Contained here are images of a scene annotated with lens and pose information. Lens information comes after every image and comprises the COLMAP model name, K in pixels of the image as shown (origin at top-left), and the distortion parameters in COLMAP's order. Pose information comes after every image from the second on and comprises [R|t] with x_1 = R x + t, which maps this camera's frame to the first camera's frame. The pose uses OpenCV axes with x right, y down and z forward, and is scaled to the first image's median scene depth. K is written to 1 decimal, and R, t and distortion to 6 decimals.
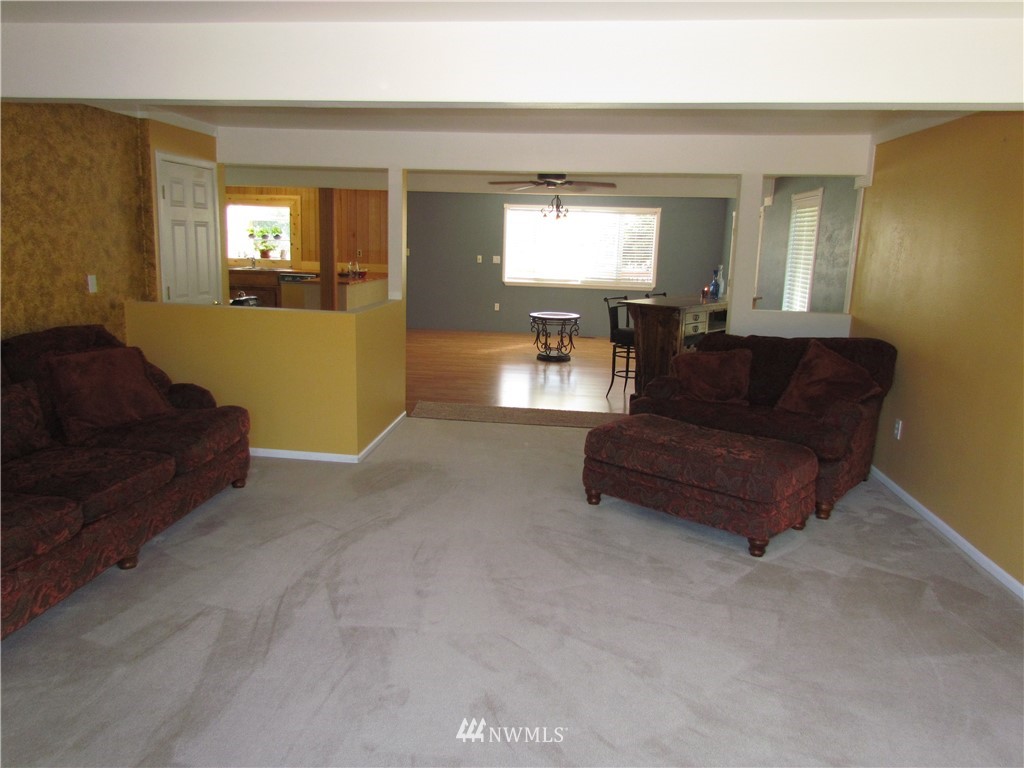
lens RADIAL K [[733.8, 0, 513.9], [0, 733.8, 380.9], [0, 0, 1]] dist [-0.029831, 0.008528]
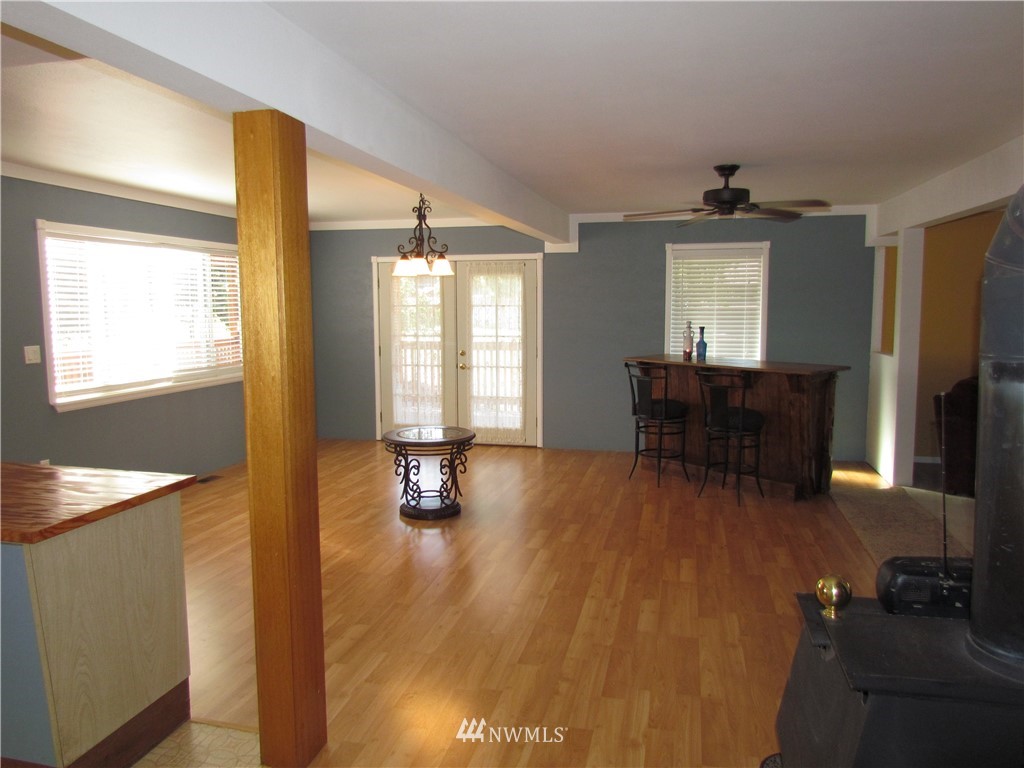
lens RADIAL K [[728.1, 0, 522.0], [0, 728.1, 386.6], [0, 0, 1]] dist [-0.023591, 0.002768]
pose [[0.137261, -0.142915, 0.980171, -0.950999], [0.197869, 0.973549, 0.114241, -0.351044], [-0.970571, 0.178265, 0.161909, 1.694016]]
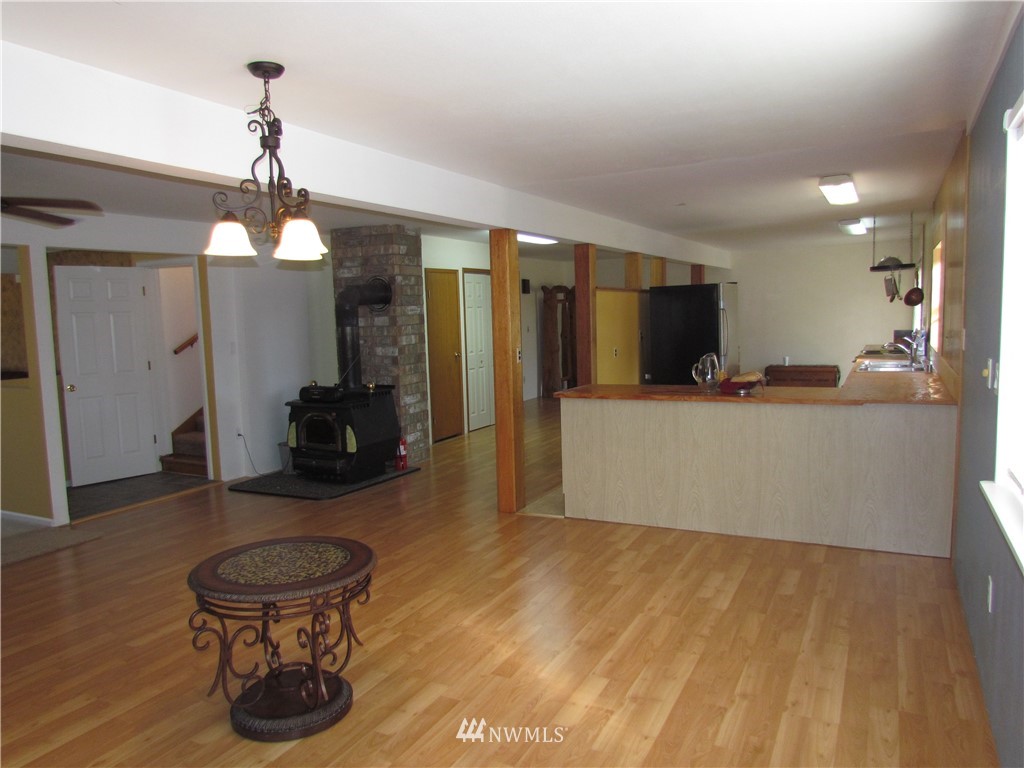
lens RADIAL K [[728.1, 0, 522.0], [0, 728.1, 386.6], [0, 0, 1]] dist [-0.023591, 0.002768]
pose [[-0.370218, 0.069423, -0.926347, 0.557499], [-0.163428, 0.976783, 0.138517, -0.426662], [0.914456, 0.202672, -0.350277, 2.367909]]
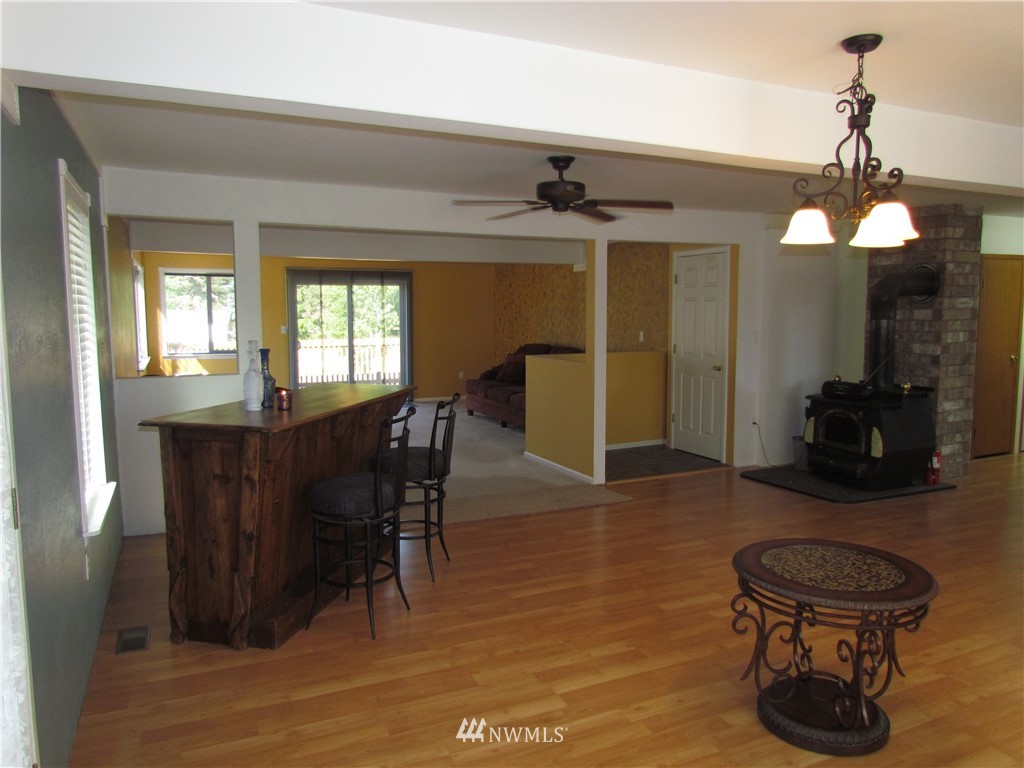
lens RADIAL K [[734.4, 0, 519.1], [0, 734.4, 386.9], [0, 0, 1]] dist [-0.017802, 0.001391]
pose [[-0.861425, 0.021539, -0.507428, 0.582120], [-0.123157, 0.960422, 0.249842, -0.418933], [0.492727, 0.277714, -0.824679, 2.324209]]
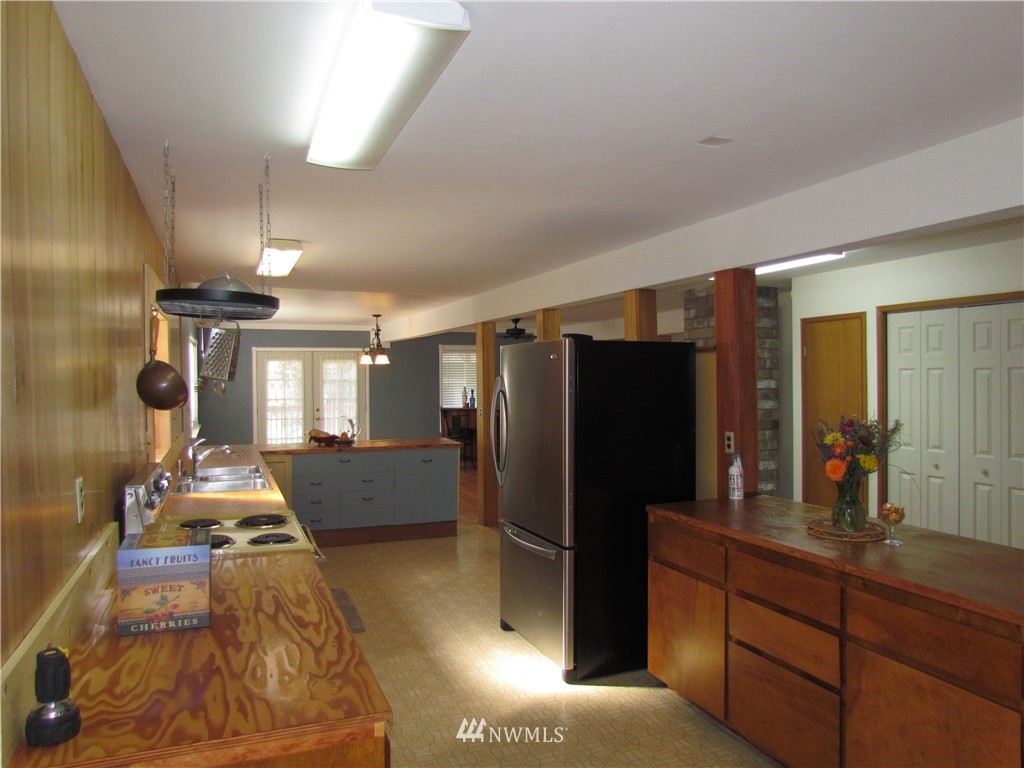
lens RADIAL K [[733.8, 0, 513.9], [0, 733.8, 380.9], [0, 0, 1]] dist [-0.029831, 0.008528]
pose [[-0.451908, -0.035974, 0.891339, -1.941677], [0.162892, 0.979060, 0.122100, -0.562535], [-0.877067, 0.200370, -0.436585, 2.563946]]
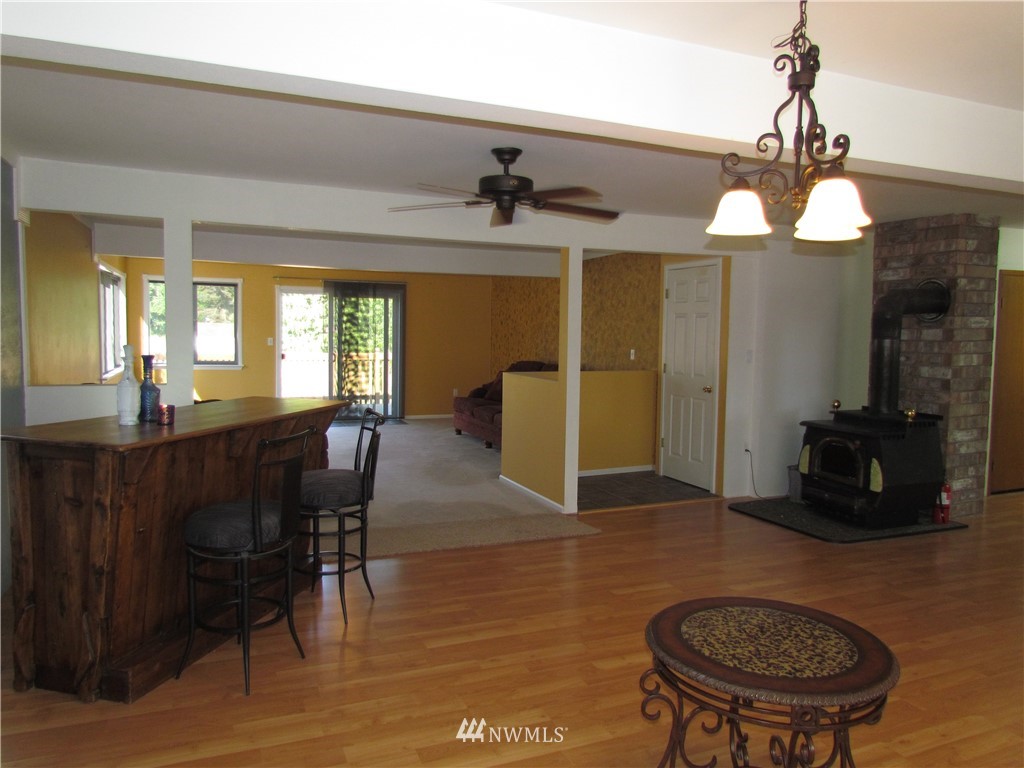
lens RADIAL K [[733.8, 0, 513.9], [0, 733.8, 380.9], [0, 0, 1]] dist [-0.029831, 0.008528]
pose [[-0.882633, -0.012621, -0.469894, 0.443467], [-0.132258, 0.965924, 0.222484, -0.405684], [0.451073, 0.258519, -0.854225, 2.287081]]
